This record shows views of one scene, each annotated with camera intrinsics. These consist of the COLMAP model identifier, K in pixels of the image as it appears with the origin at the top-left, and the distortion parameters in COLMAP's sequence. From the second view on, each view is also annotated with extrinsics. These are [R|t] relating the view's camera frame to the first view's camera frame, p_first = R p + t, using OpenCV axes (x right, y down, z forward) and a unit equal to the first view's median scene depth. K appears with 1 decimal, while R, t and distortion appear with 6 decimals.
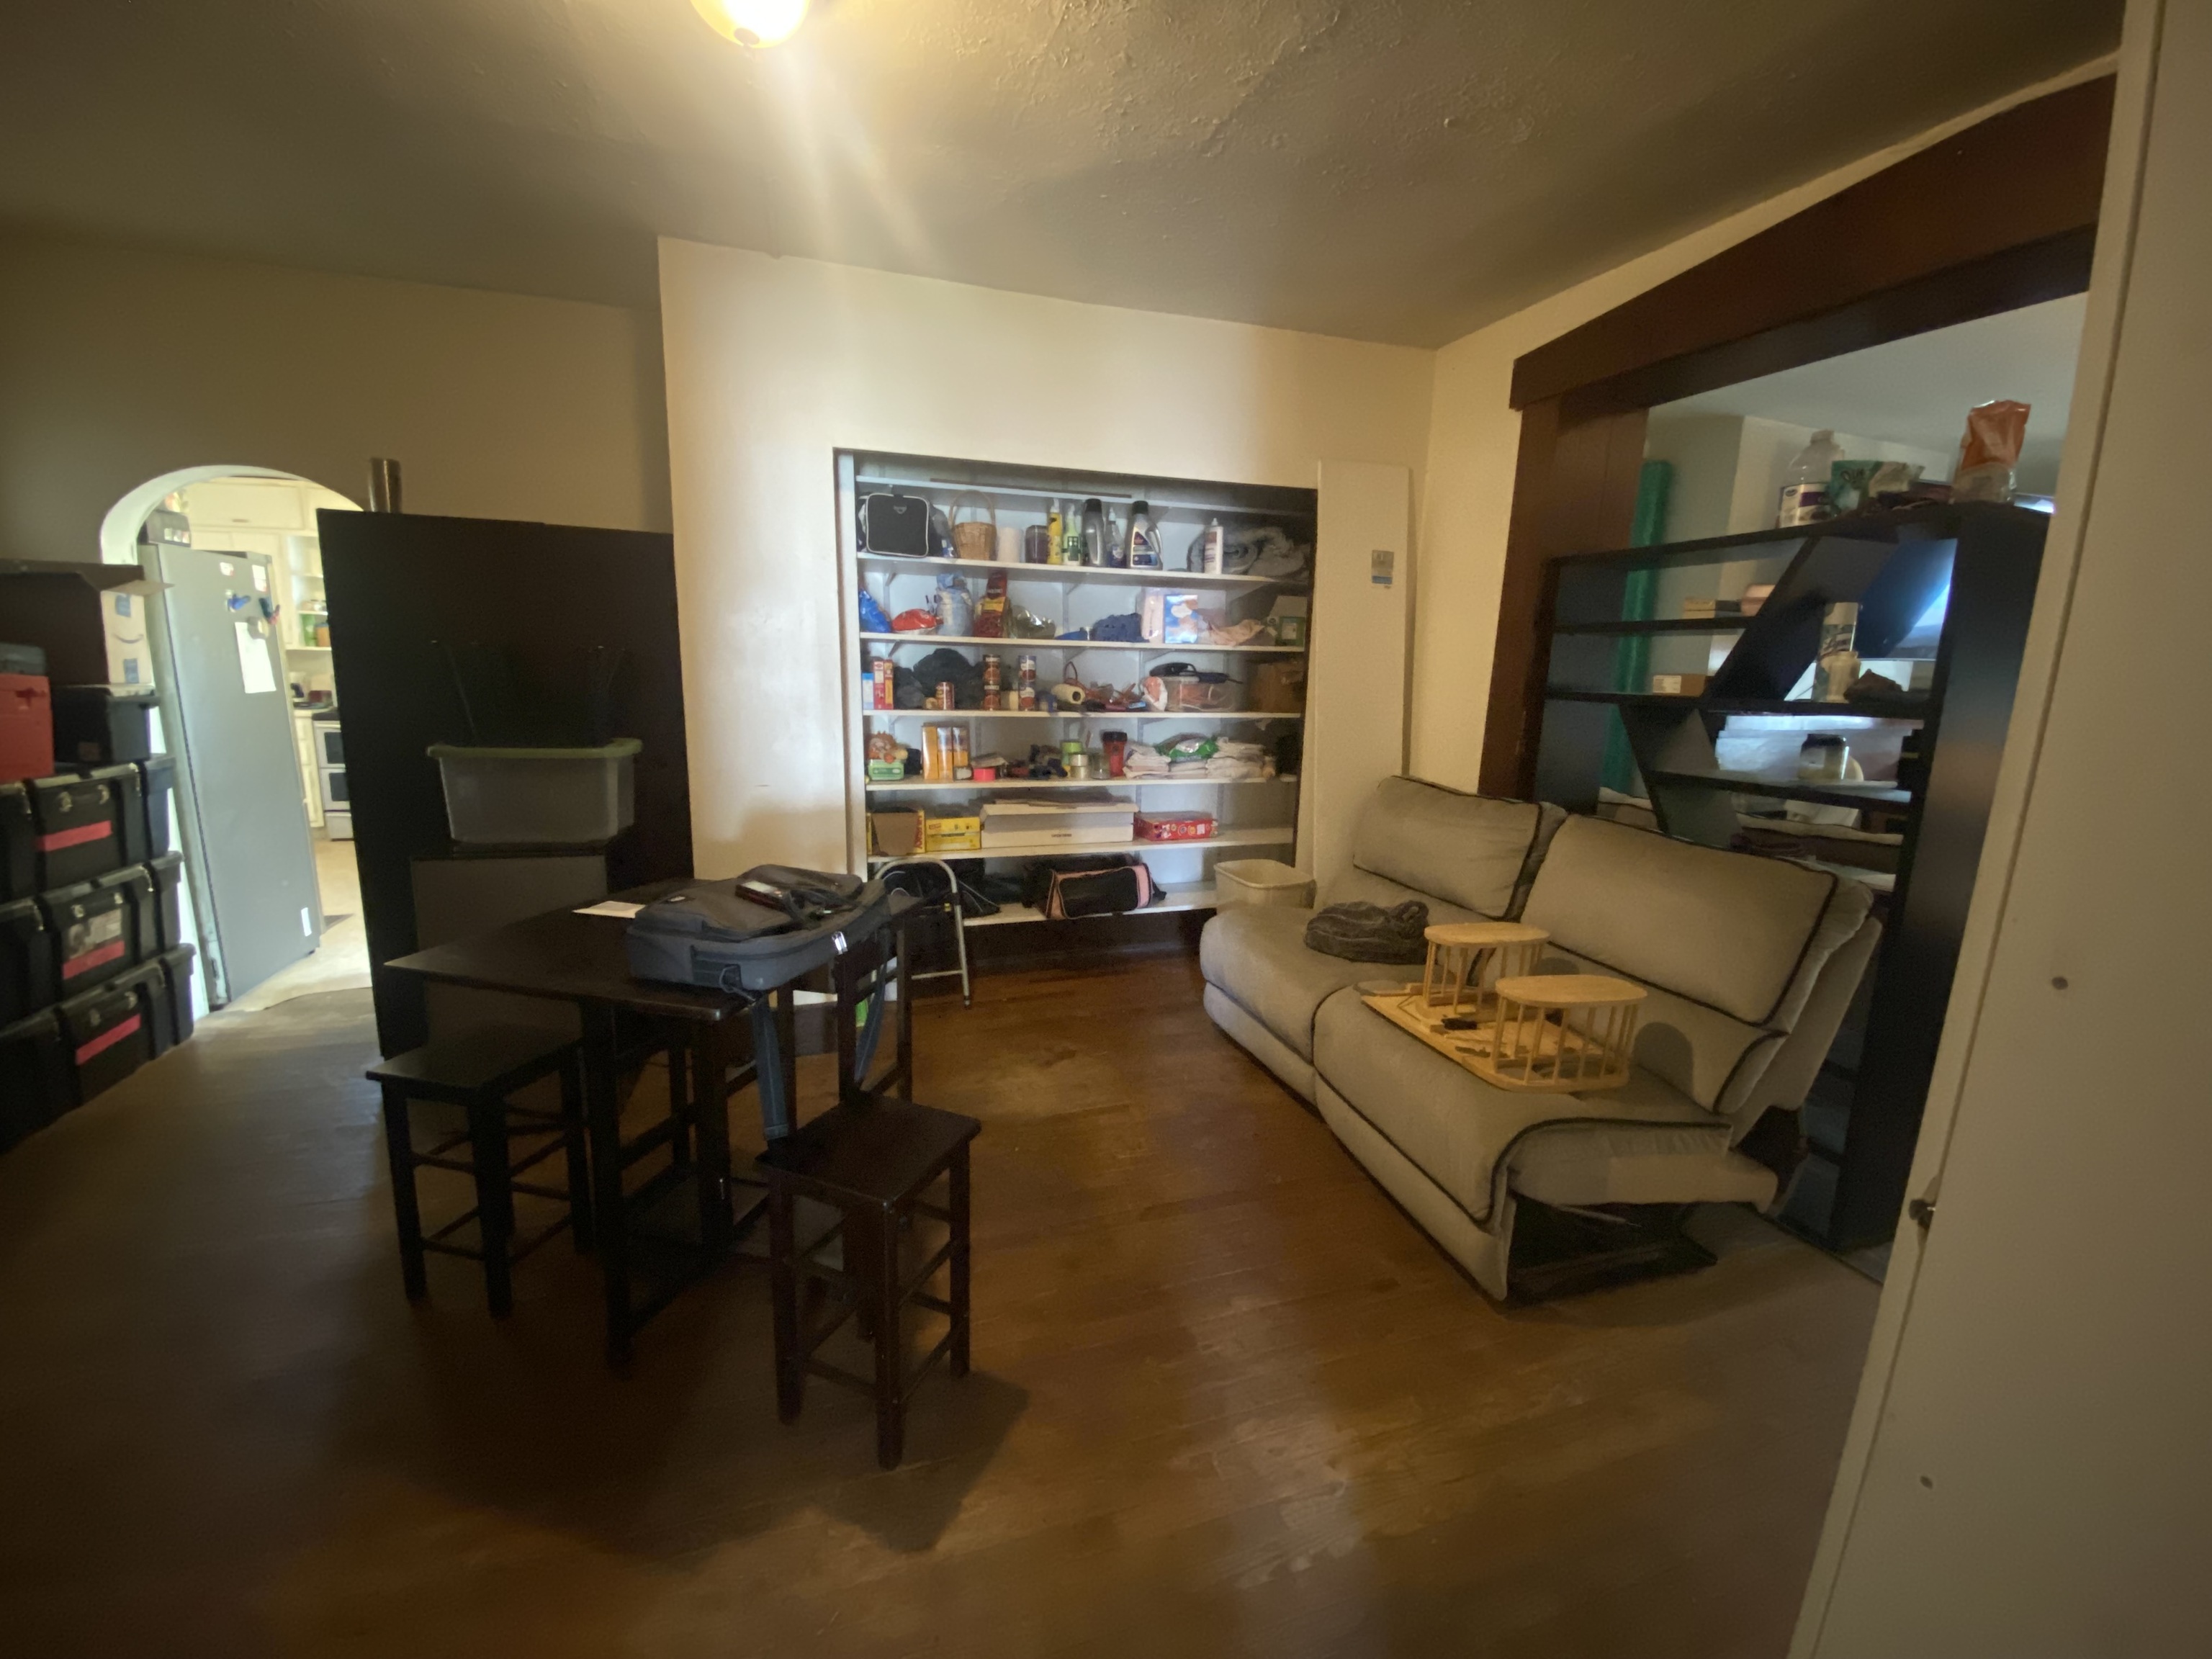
lens RADIAL K [[895.9, 0, 1105.1], [0, 895.9, 828.2], [0, 0, 1]] dist [0.017391, 0.000070]
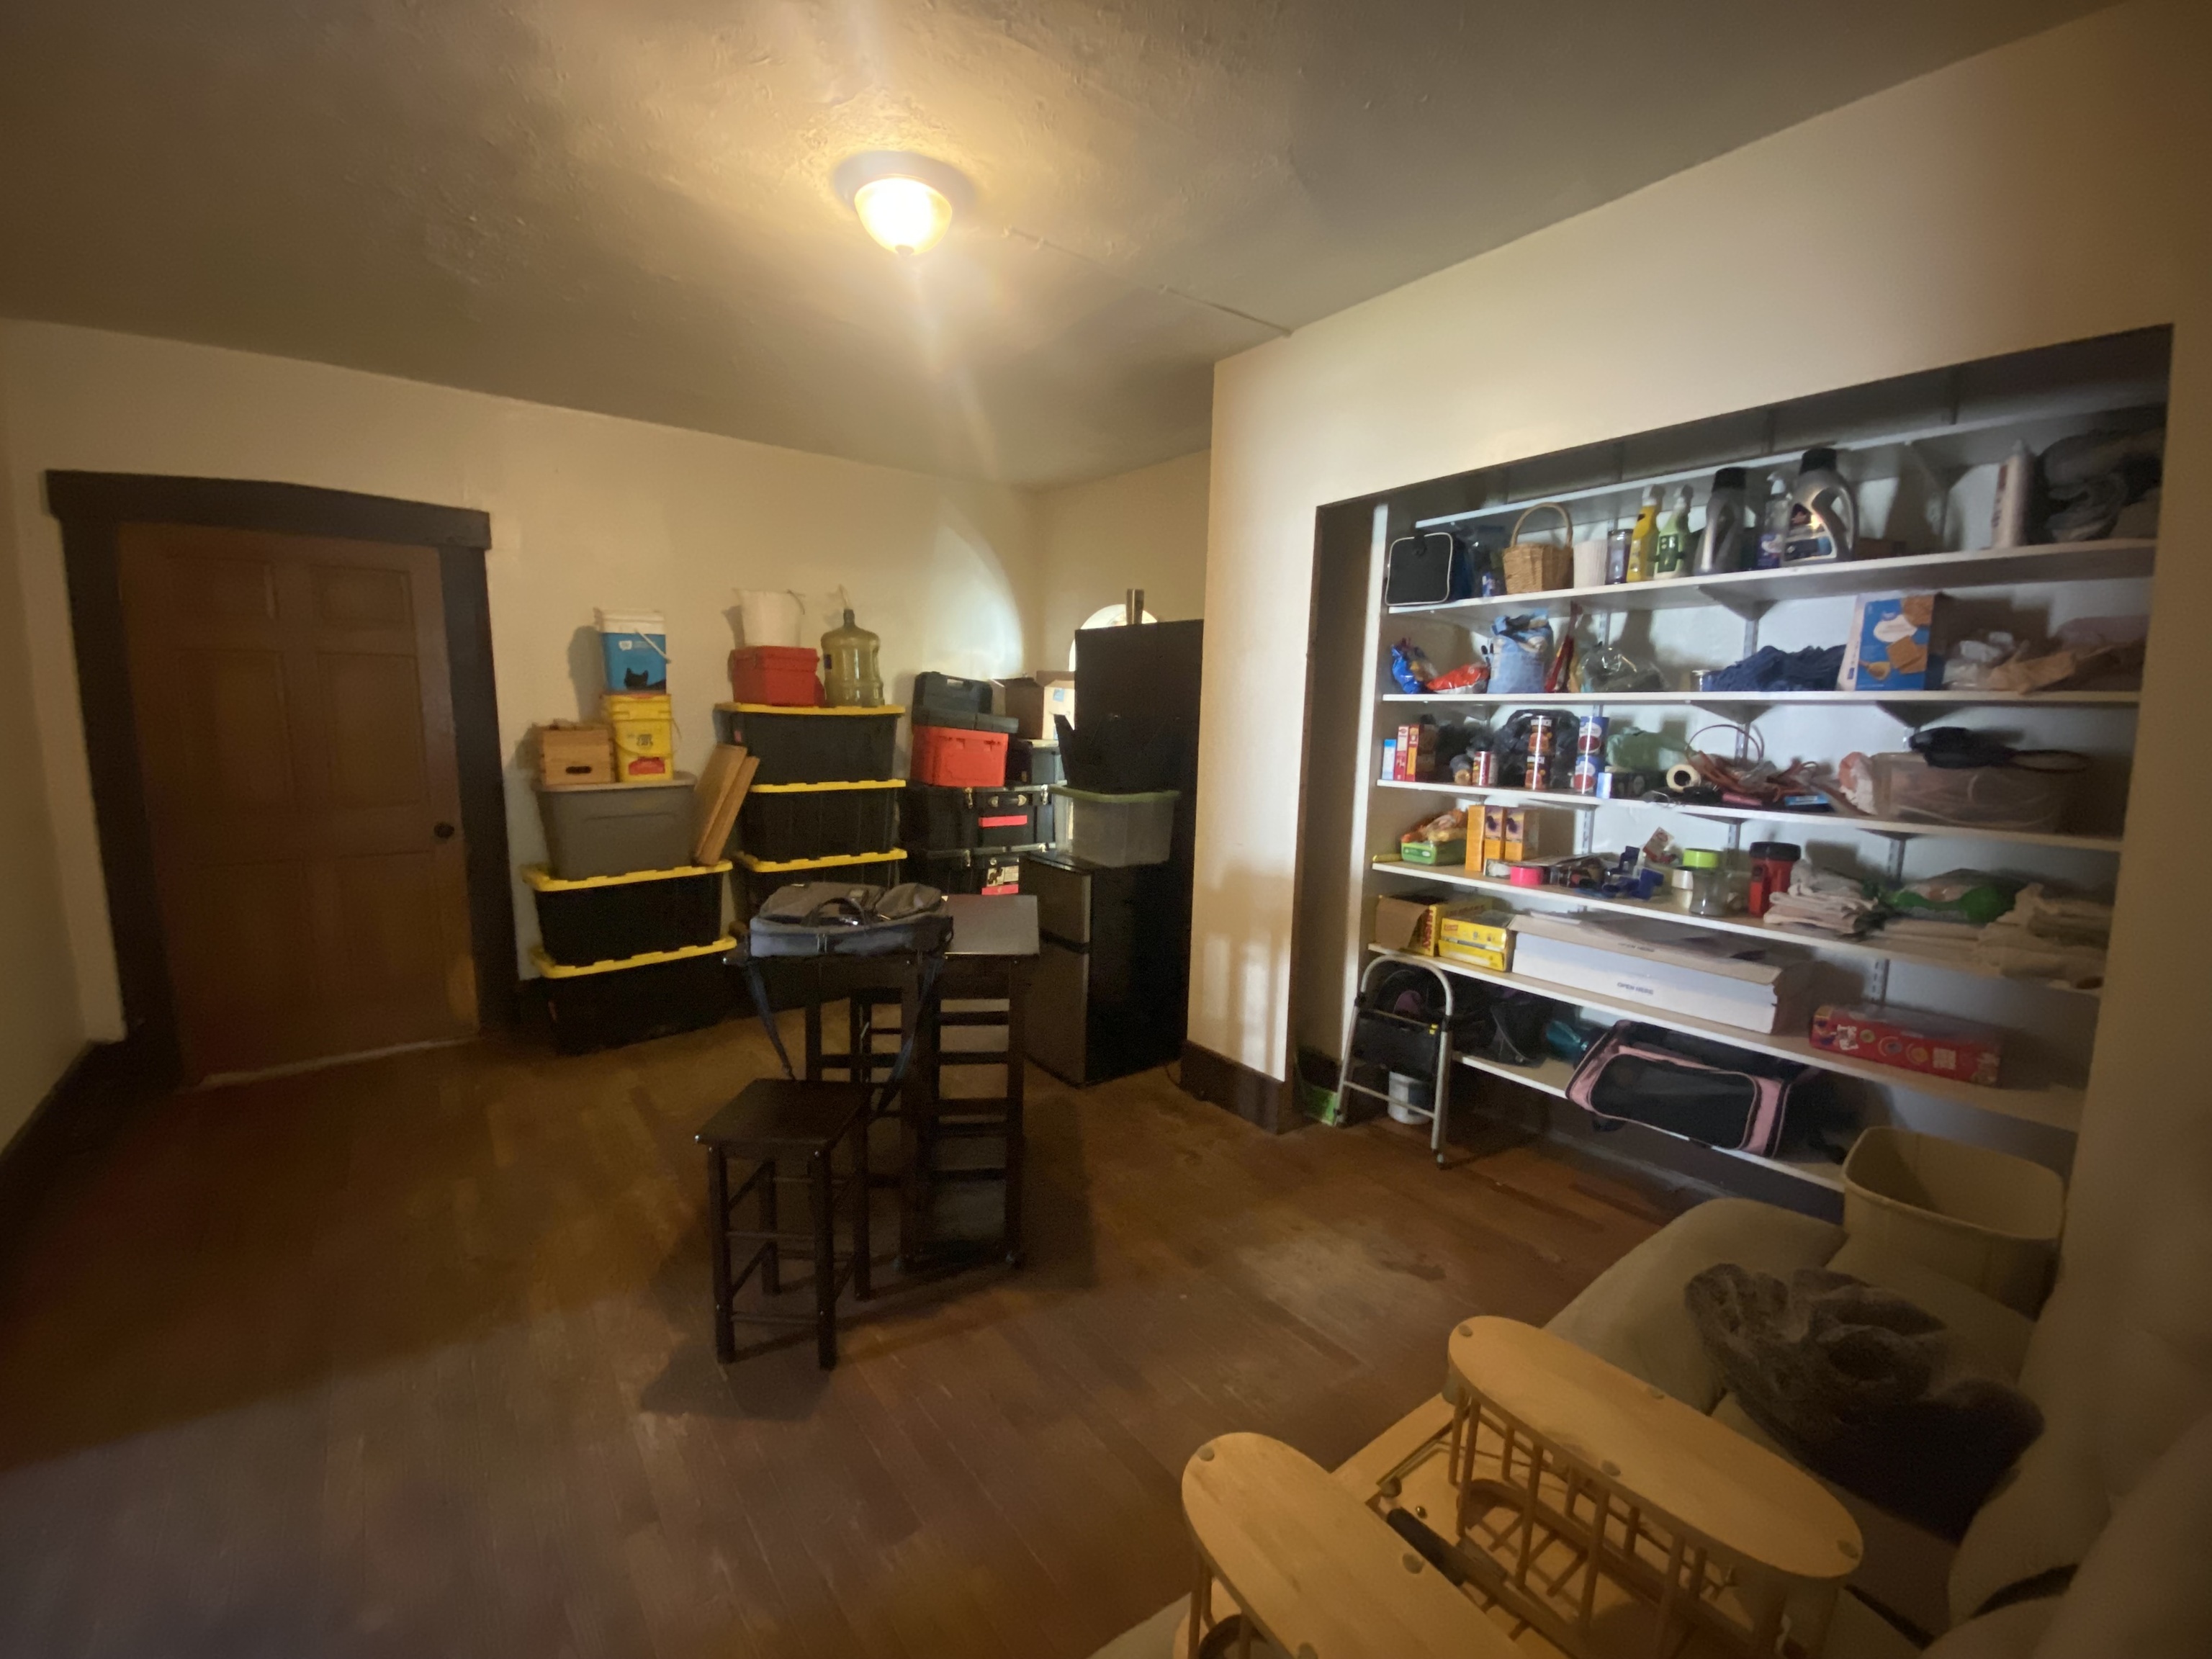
lens RADIAL K [[910.2, 0, 1103.5], [0, 910.2, 821.6], [0, 0, 1]] dist [0.010702, -0.001734]
pose [[0.331710, 0.101450, -0.937911, 0.485236], [-0.176726, 0.983283, 0.043855, -0.080208], [0.926680, 0.151207, 0.344093, 0.436740]]
